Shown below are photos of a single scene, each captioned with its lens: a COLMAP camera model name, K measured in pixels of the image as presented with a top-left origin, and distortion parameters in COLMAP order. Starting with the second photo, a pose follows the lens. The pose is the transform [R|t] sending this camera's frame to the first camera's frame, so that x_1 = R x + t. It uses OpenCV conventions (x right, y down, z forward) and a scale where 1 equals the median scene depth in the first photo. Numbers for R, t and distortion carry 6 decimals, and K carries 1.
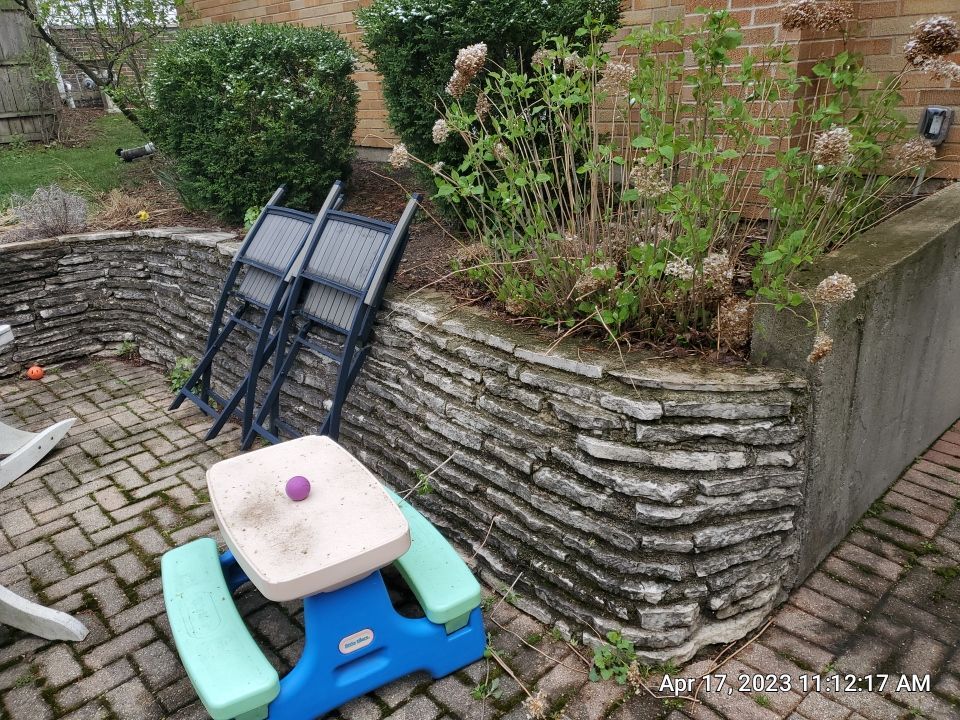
lens RADIAL K [[744.3, 0, 477.1], [0, 744.3, 353.1], [0, 0, 1]] dist [0.019455, -0.004987]
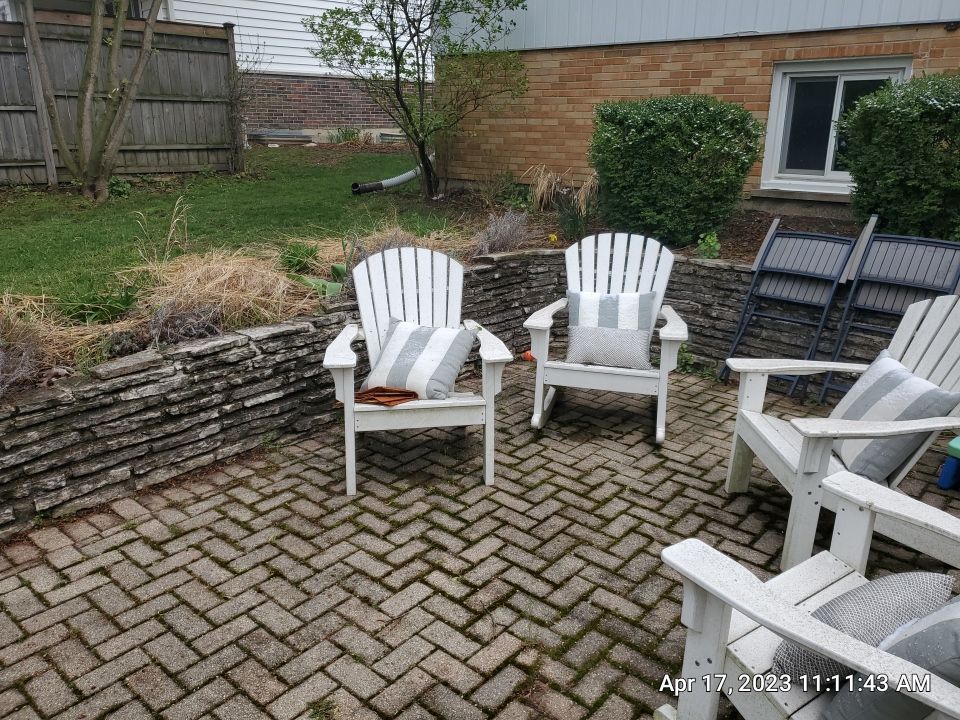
lens RADIAL K [[744.3, 0, 492.3], [0, 744.3, 351.0], [0, 0, 1]] dist [0.019455, -0.004987]
pose [[0.990907, 0.025686, 0.132075, -1.409067], [-0.016189, 0.997238, -0.072487, 0.188383], [-0.133573, 0.069690, 0.988586, -0.385559]]
